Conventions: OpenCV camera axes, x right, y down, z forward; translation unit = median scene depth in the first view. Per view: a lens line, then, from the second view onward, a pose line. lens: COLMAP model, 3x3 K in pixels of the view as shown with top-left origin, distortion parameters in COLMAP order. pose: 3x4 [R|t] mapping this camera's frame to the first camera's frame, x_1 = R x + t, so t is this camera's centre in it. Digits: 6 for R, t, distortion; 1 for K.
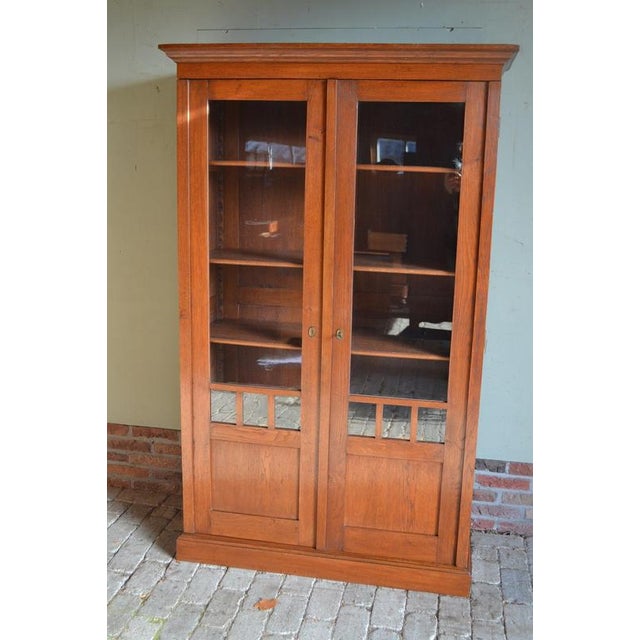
lens RADIAL K [[722.2, 0, 320.0], [0, 722.2, 320.0], [0, 0, 1]] dist [-0.014619, -0.034042]
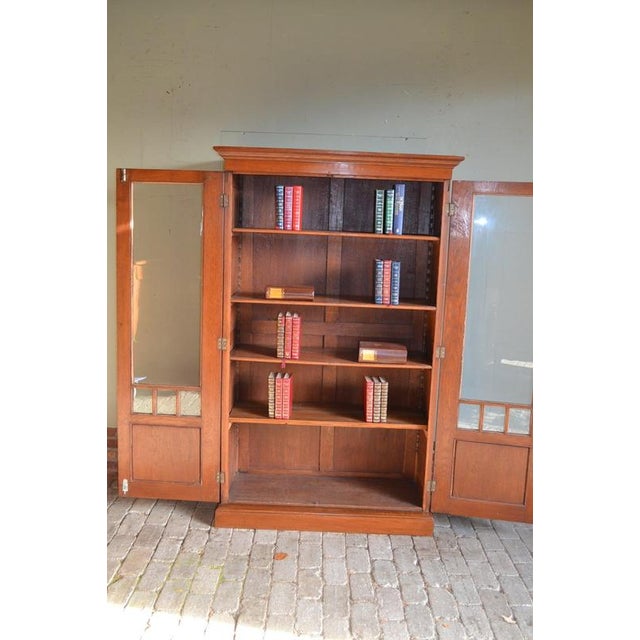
lens RADIAL K [[637.8, 0, 320.0], [0, 637.8, 320.0], [0, 0, 1]] dist [-0.050873, -0.001871]
pose [[0.985131, -0.015871, 0.171071, -0.217550], [0.024498, 0.998526, -0.048434, 0.016169], [-0.170051, 0.051905, 0.984067, -0.210113]]
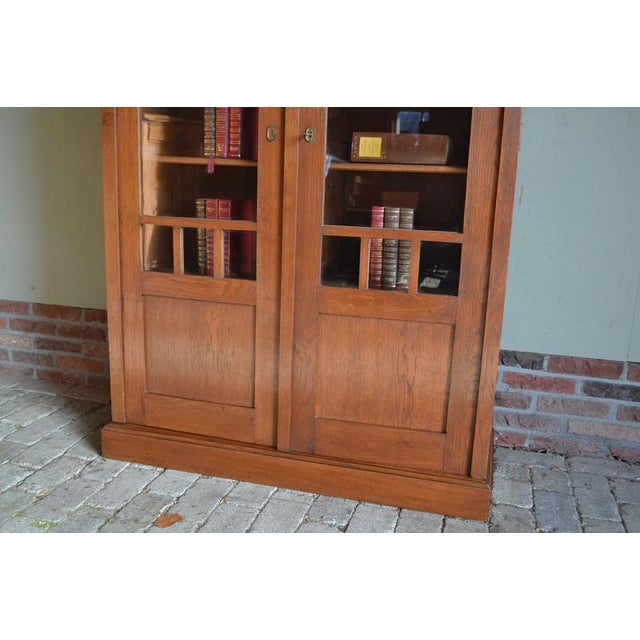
lens RADIAL K [[637.8, 0, 320.0], [0, 637.8, 320.0], [0, 0, 1]] dist [-0.050873, -0.001871]
pose [[0.996459, 0.028935, -0.078940, 0.087567], [-0.028845, 0.999581, 0.002274, 0.192565], [0.078973, 0.000011, 0.996877, 0.372262]]
